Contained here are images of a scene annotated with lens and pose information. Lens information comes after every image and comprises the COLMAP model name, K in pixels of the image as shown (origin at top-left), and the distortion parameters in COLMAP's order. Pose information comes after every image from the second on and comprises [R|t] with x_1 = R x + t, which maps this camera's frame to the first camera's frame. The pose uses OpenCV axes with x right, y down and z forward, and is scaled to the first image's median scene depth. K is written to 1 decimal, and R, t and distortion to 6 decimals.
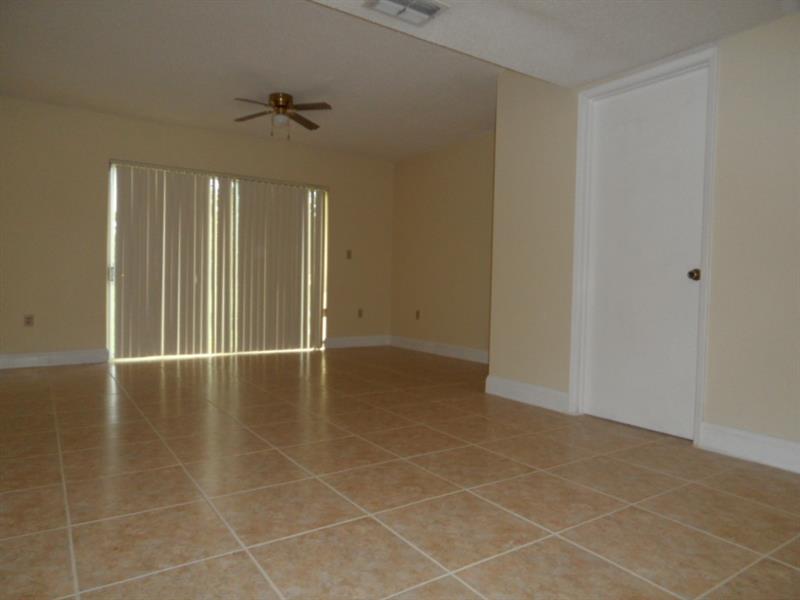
lens RADIAL K [[529.6, 0, 397.0], [0, 529.6, 303.3], [0, 0, 1]] dist [-0.035126, 0.019832]
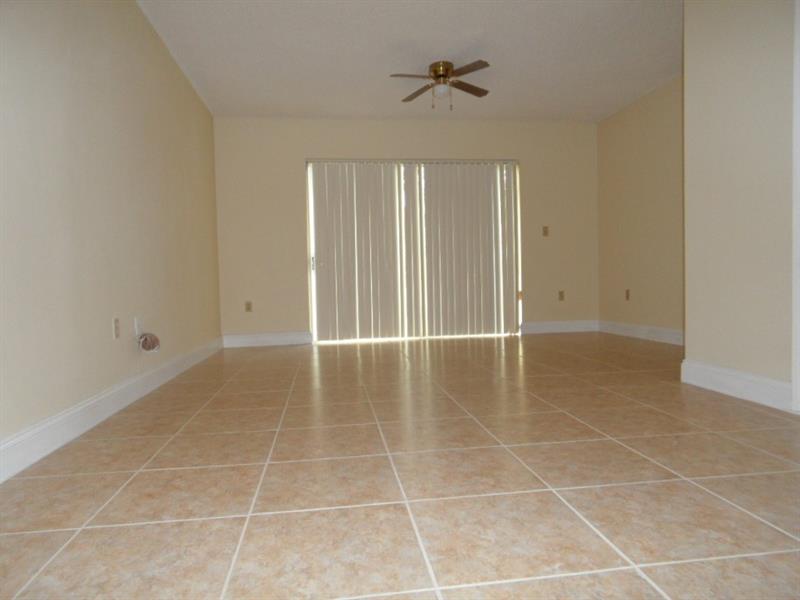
lens RADIAL K [[529.6, 0, 397.0], [0, 529.6, 303.3], [0, 0, 1]] dist [-0.035126, 0.019832]
pose [[0.893862, -0.024406, -0.447677, 0.125271], [0.028090, 0.999604, 0.001592, 0.035083], [0.447461, -0.013998, 0.894194, 0.101910]]
